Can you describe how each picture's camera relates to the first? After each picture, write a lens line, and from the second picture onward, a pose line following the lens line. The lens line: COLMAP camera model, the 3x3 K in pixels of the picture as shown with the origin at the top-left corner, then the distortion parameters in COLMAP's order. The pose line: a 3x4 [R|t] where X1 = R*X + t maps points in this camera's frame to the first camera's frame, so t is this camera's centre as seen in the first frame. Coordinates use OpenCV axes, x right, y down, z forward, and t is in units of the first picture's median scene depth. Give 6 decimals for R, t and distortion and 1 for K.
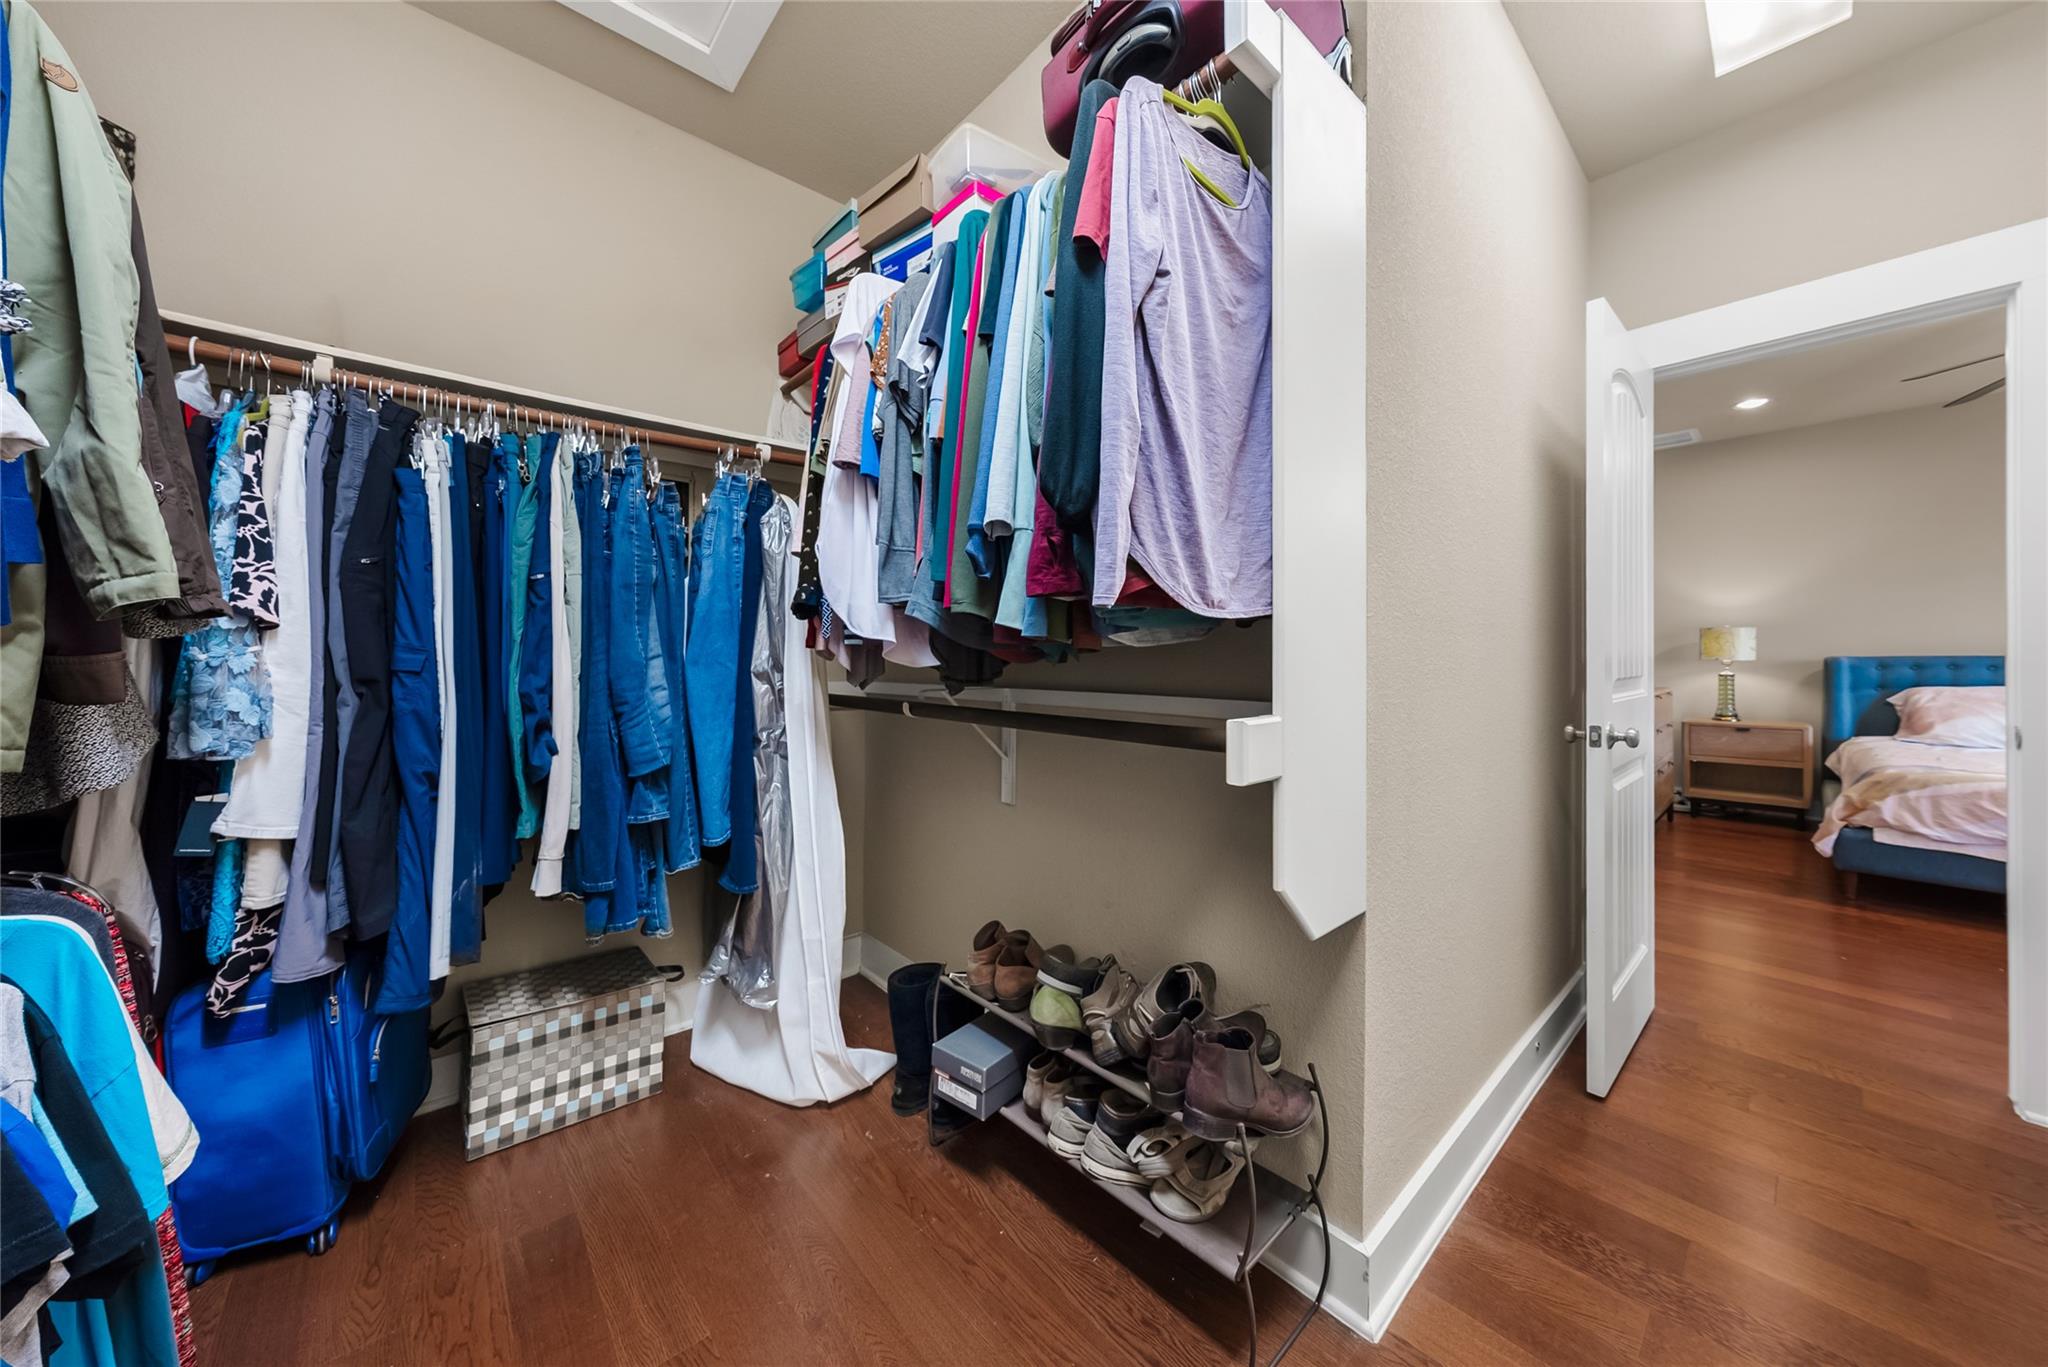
lens RADIAL K [[706.2, 0, 1014.9], [0, 706.2, 664.4], [0, 0, 1]] dist [0.000656, 0.000109]
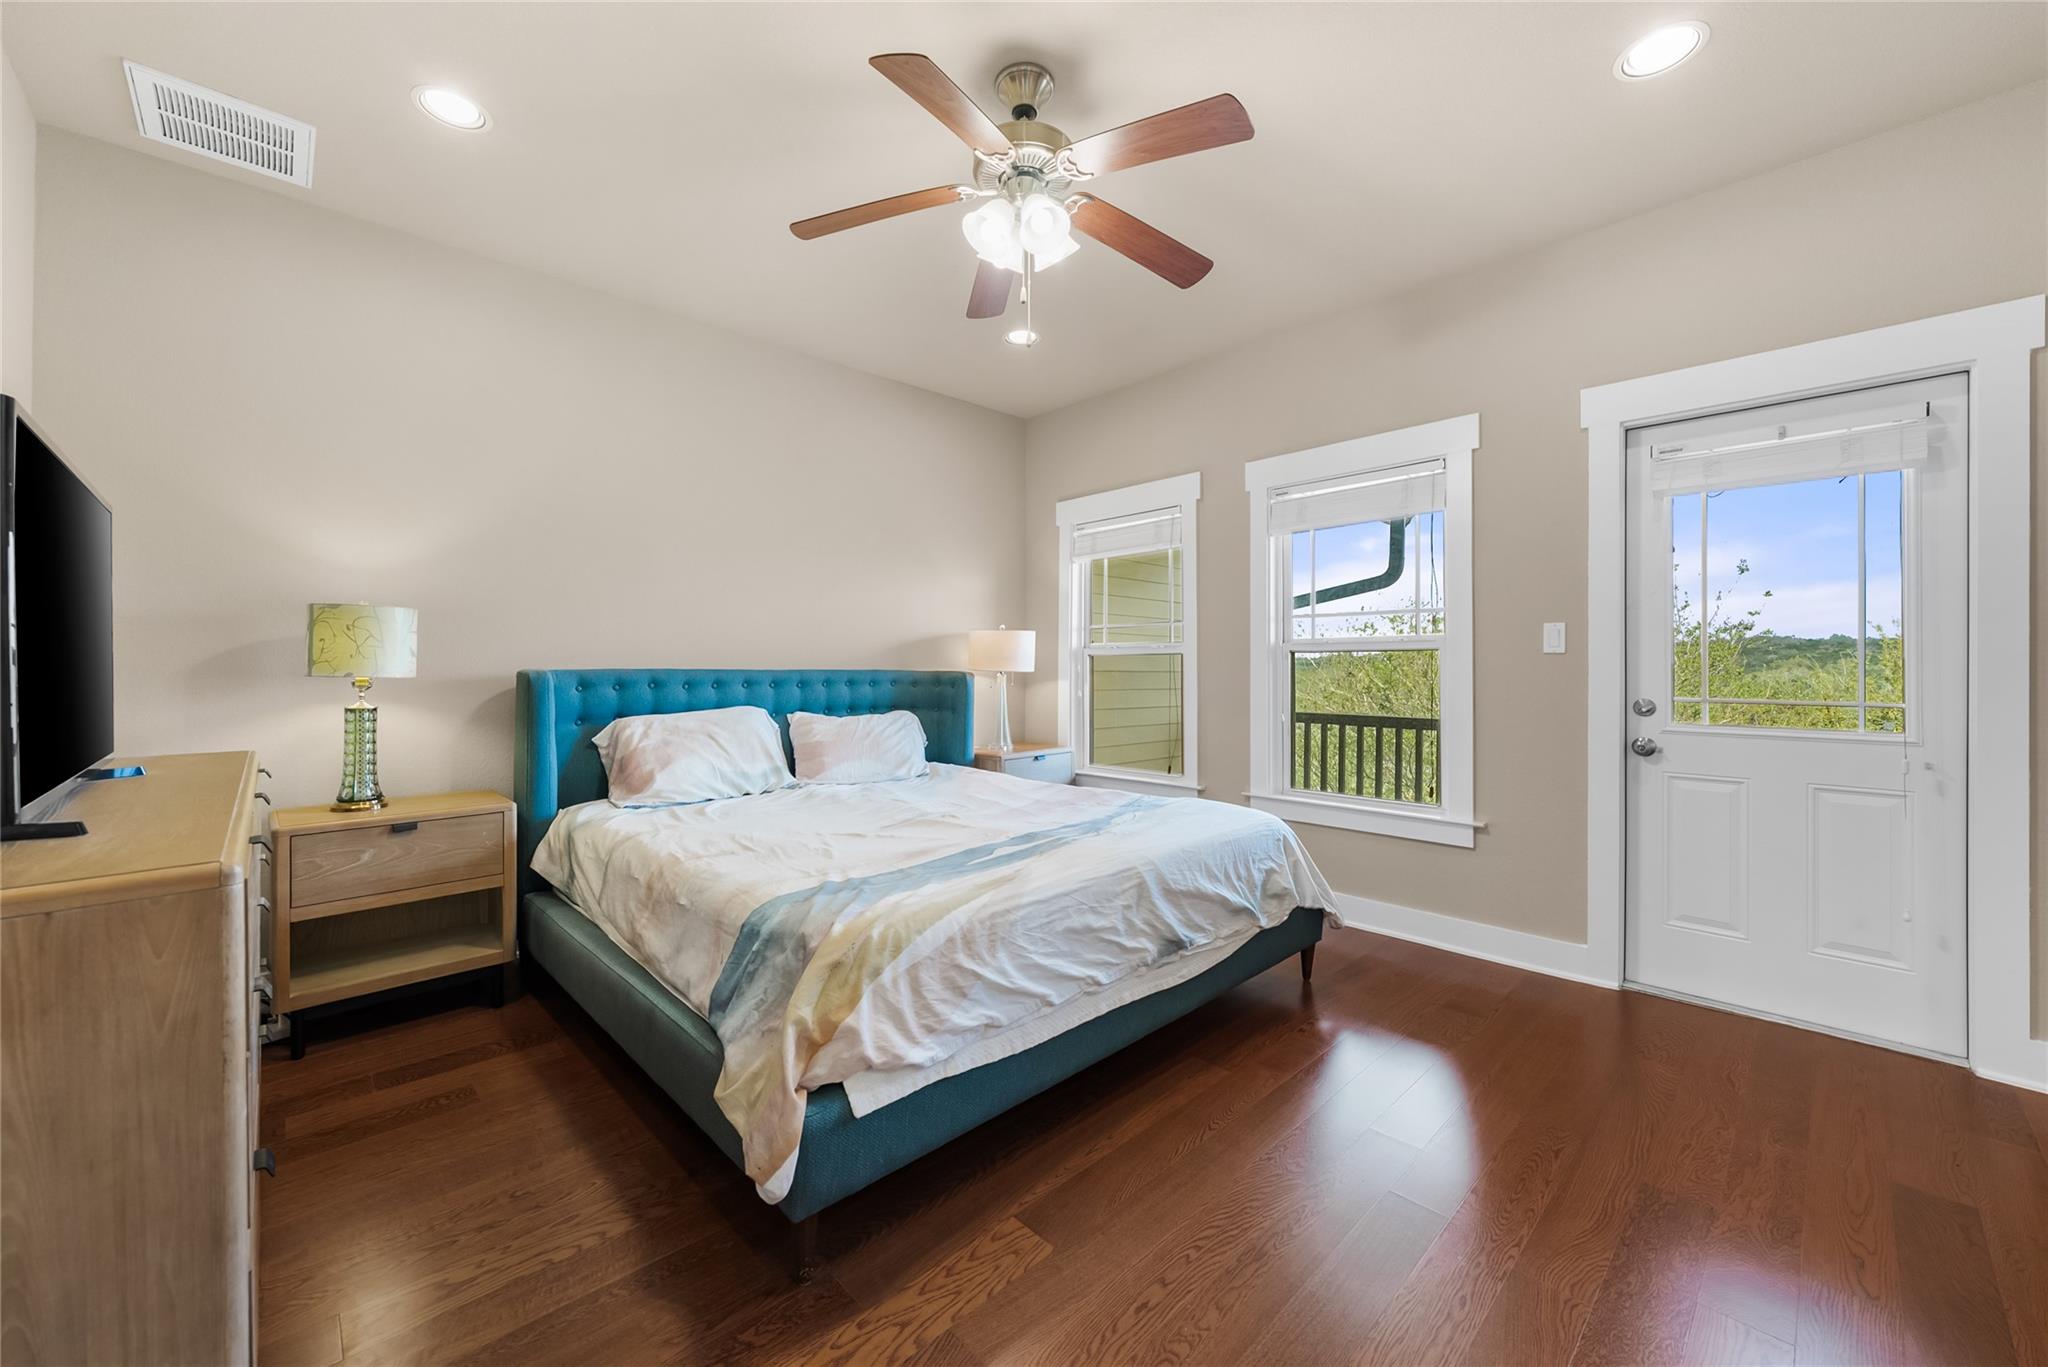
lens RADIAL K [[783.2, 0, 1026.5], [0, 783.2, 660.6], [0, 0, 1]] dist [-0.000679, -0.000047]
pose [[-0.044817, 0.013468, 0.998904, 0.541460], [0.004467, 0.999902, -0.013281, -0.008951], [-0.998985, 0.003867, -0.044872, 0.665983]]
